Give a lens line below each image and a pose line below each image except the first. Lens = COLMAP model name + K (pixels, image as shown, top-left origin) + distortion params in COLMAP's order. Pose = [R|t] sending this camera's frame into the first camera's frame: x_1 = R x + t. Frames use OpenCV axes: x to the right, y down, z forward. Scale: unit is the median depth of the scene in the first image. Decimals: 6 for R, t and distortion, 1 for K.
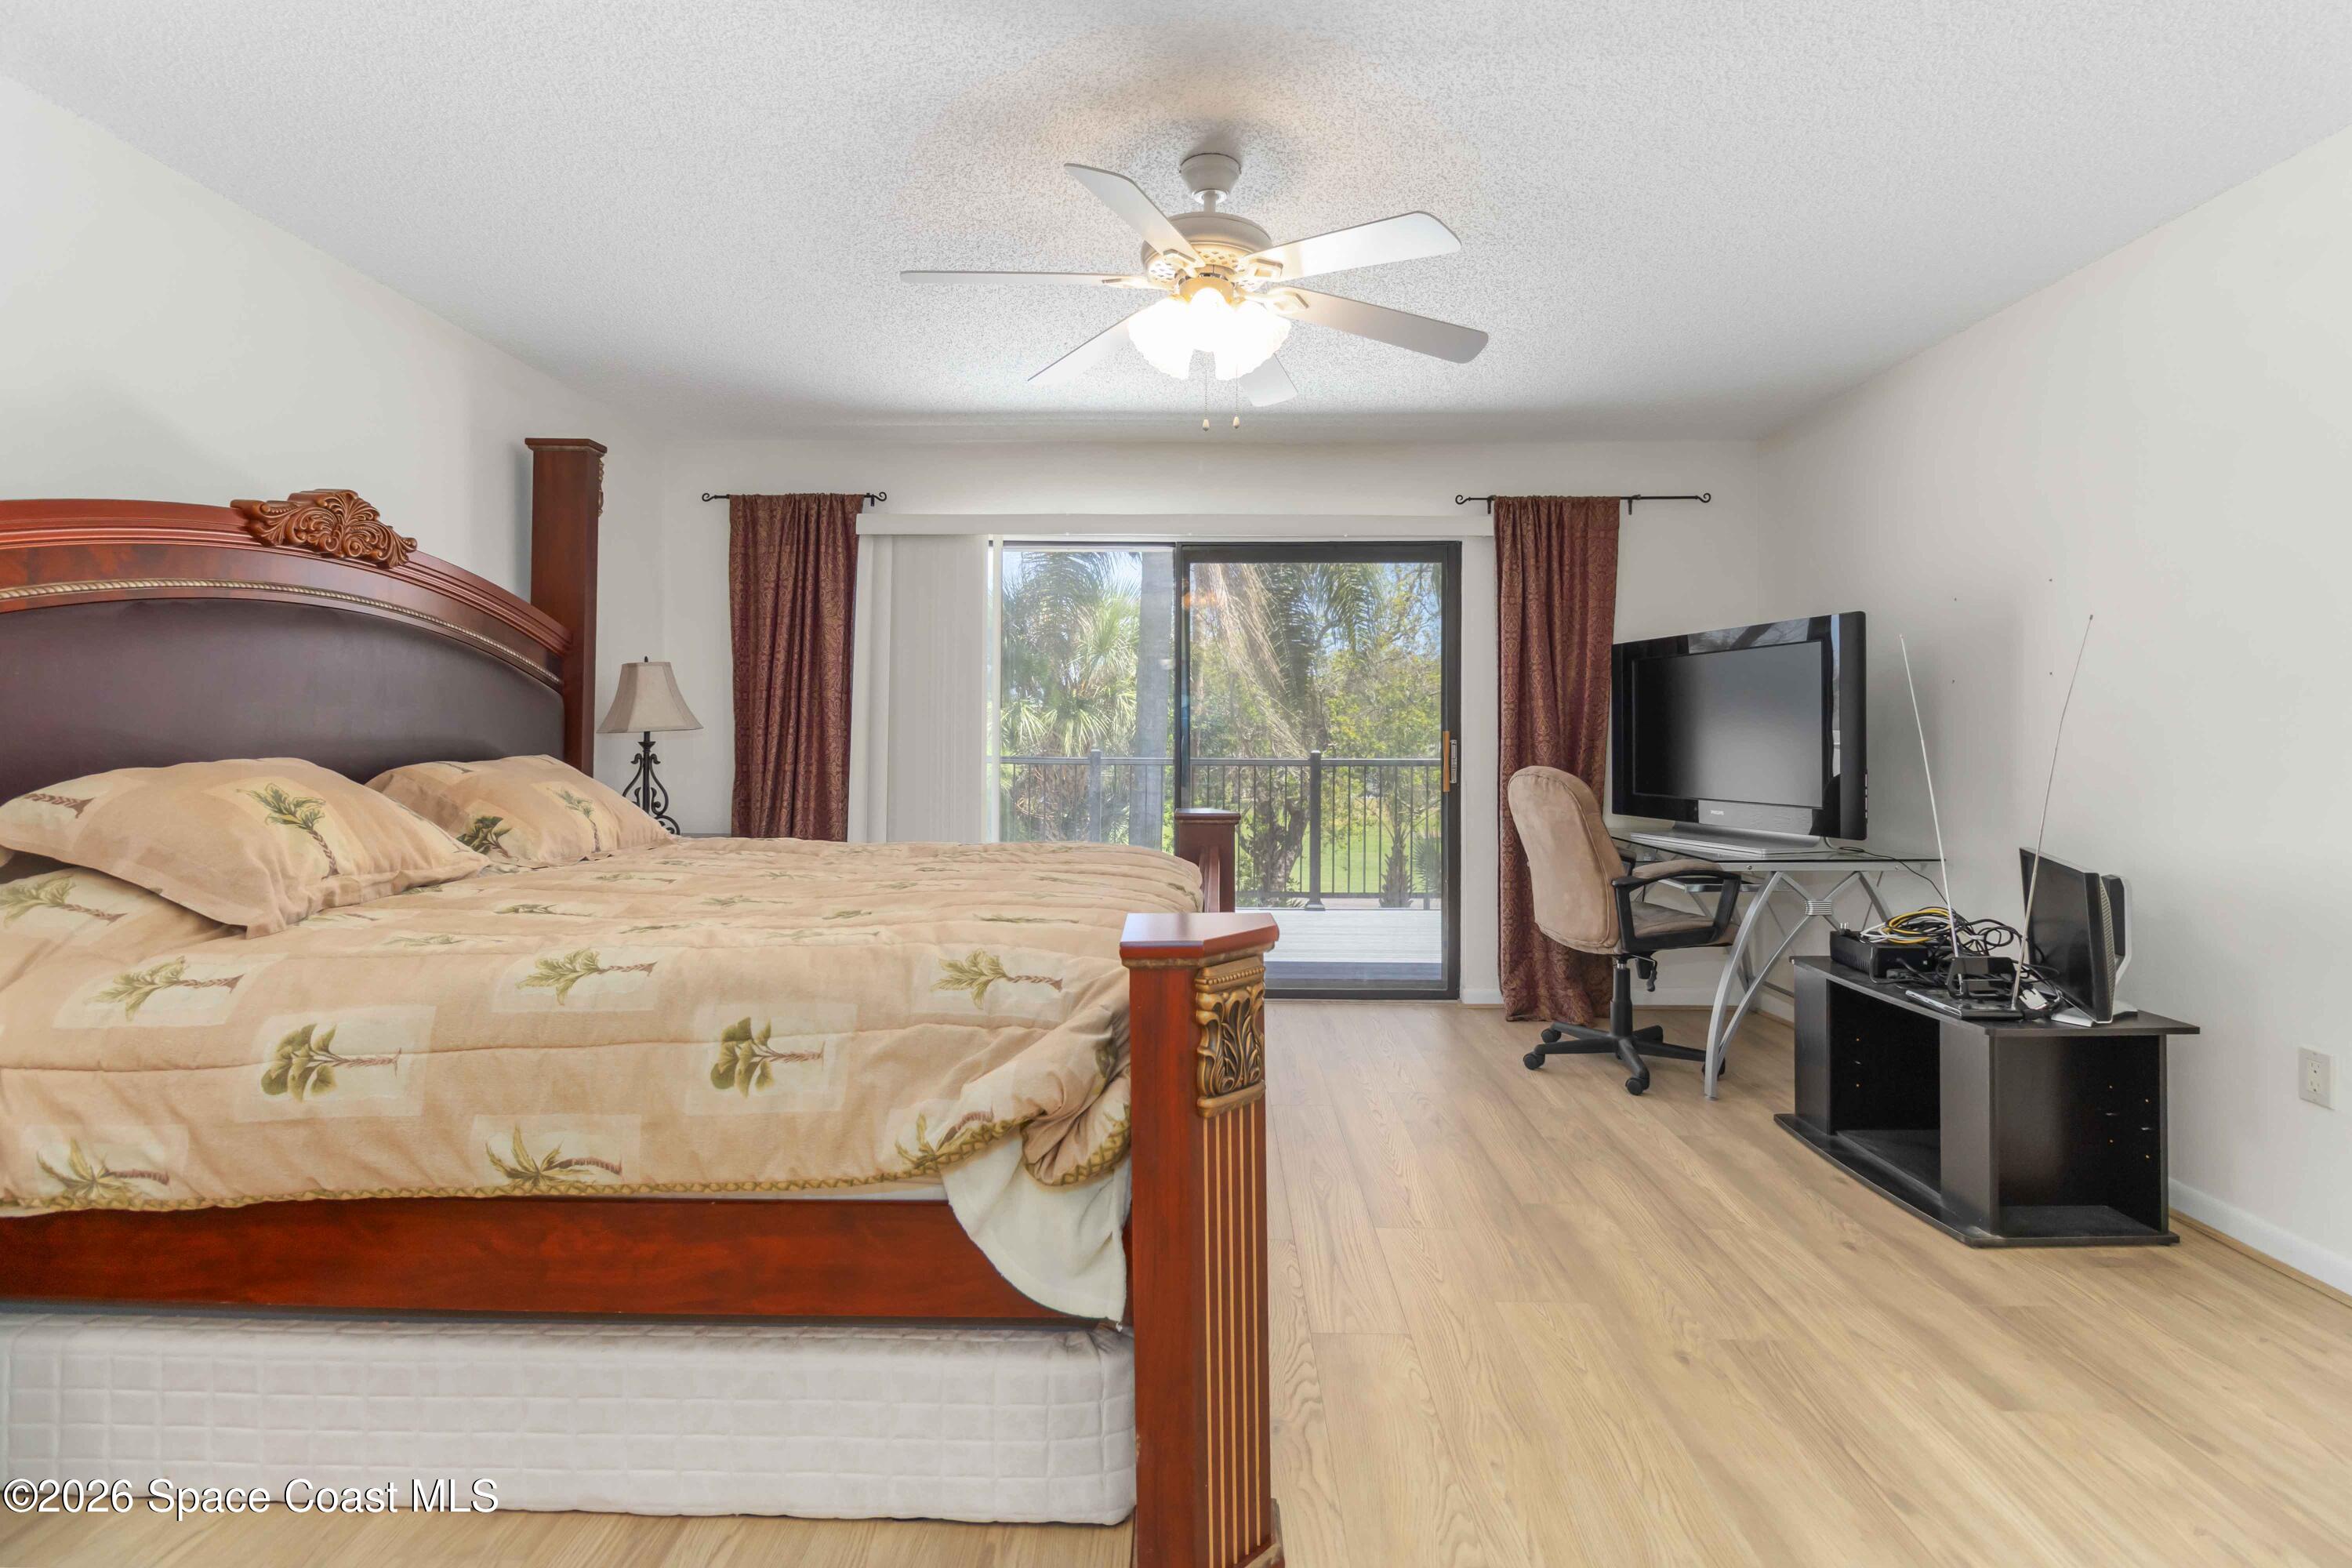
lens RADIAL K [[1104.3, 0, 1193.0], [0, 1104.3, 742.9], [0, 0, 1]] dist [0.004562, 0.000191]
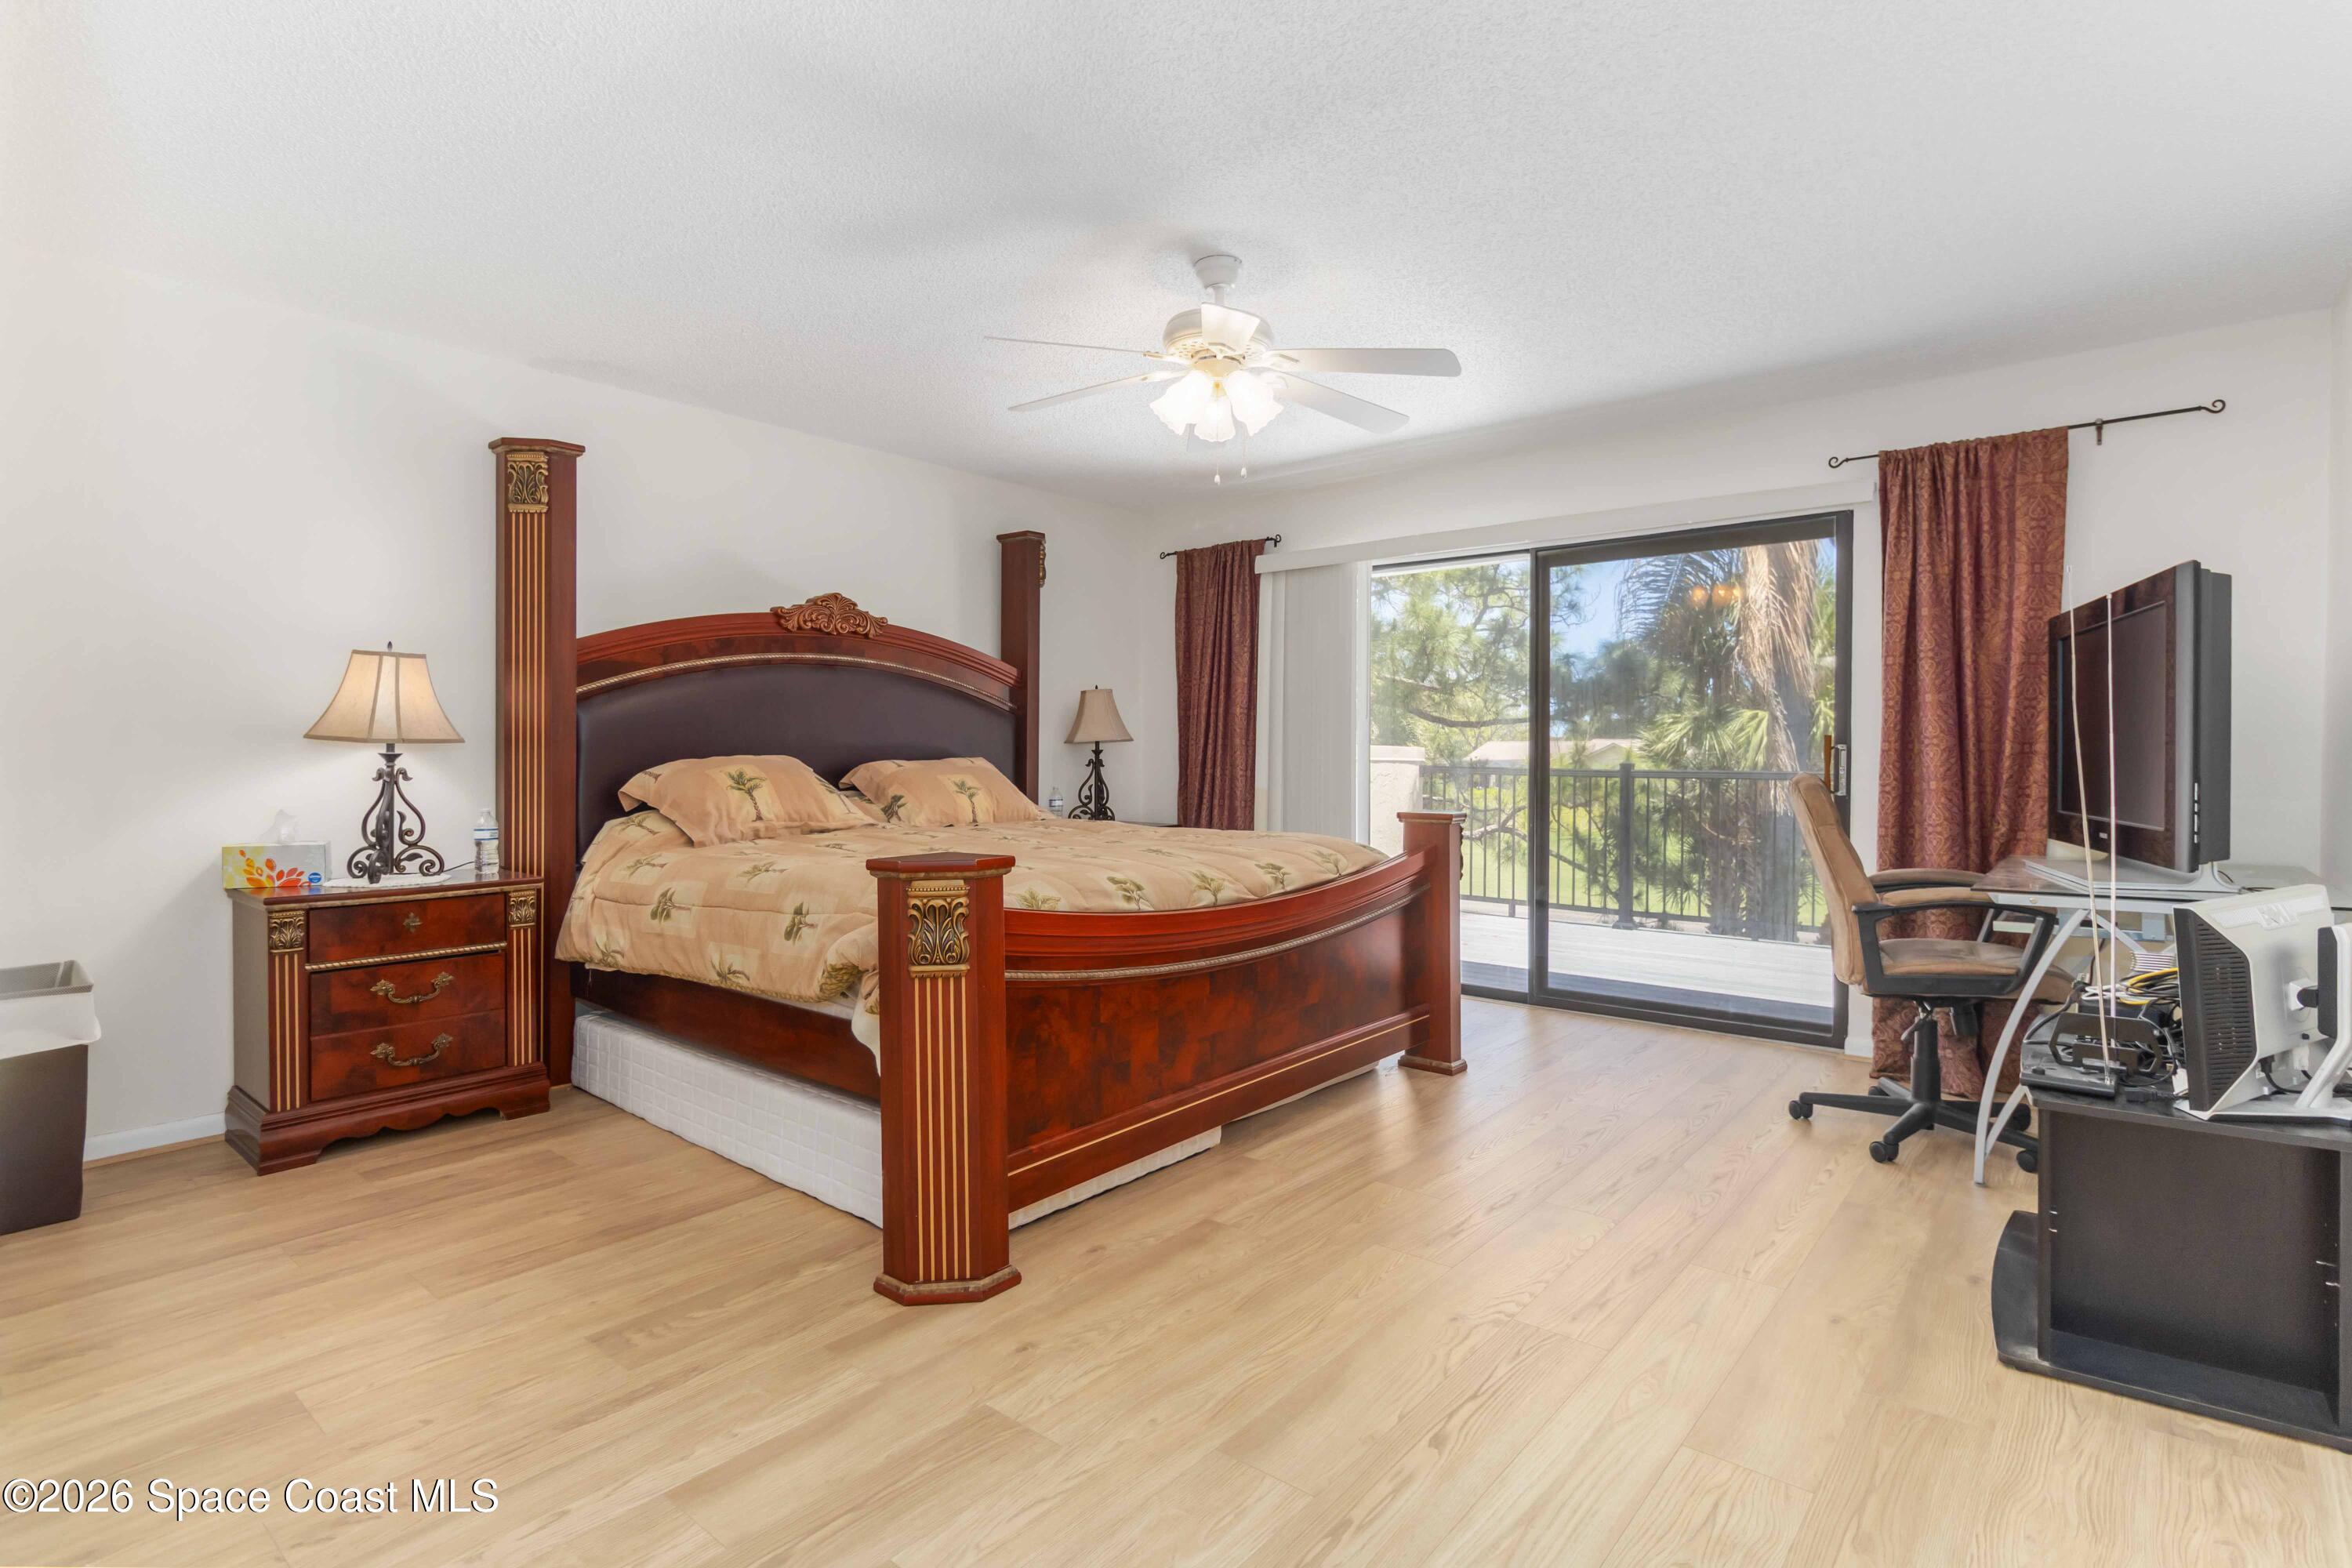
lens RADIAL K [[1155.4, 0, 1190.9], [0, 1155.4, 769.0], [0, 0, 1]] dist [-0.002795, -0.000324]
pose [[0.785092, 0.005407, -0.619355, 0.615774], [-0.001595, 0.999976, 0.006708, 0.016847], [0.619377, -0.004278, 0.785082, -0.011395]]
